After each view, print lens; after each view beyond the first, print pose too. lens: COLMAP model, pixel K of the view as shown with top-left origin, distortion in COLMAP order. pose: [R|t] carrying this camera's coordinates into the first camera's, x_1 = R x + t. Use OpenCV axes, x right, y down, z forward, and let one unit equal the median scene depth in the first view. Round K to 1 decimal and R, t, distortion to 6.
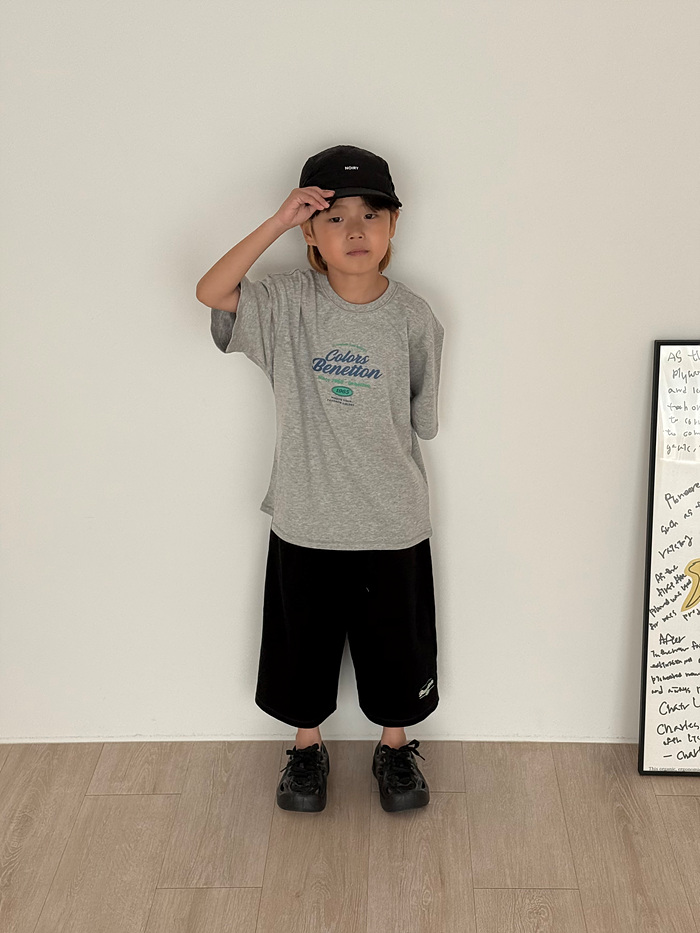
lens RADIAL K [[1504.5, 0, 420.0], [0, 1504.5, 469.2], [0, 0, 1]] dist [0.122447, -0.096237]
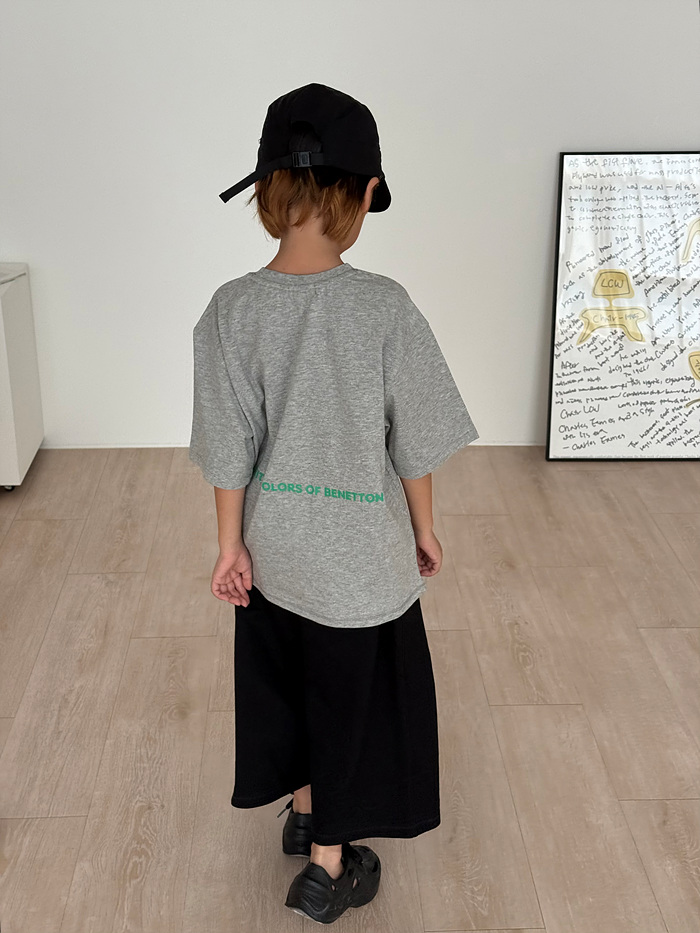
lens RADIAL K [[1302.5, 0, 386.4], [0, 1302.5, 466.5], [0, 0, 1]] dist [0.083063, -0.032806]
pose [[0.998883, -0.011056, 0.045940, -0.069254], [0.008237, 0.998098, 0.061096, 0.132557], [-0.046528, -0.060650, 0.997074, -0.253662]]
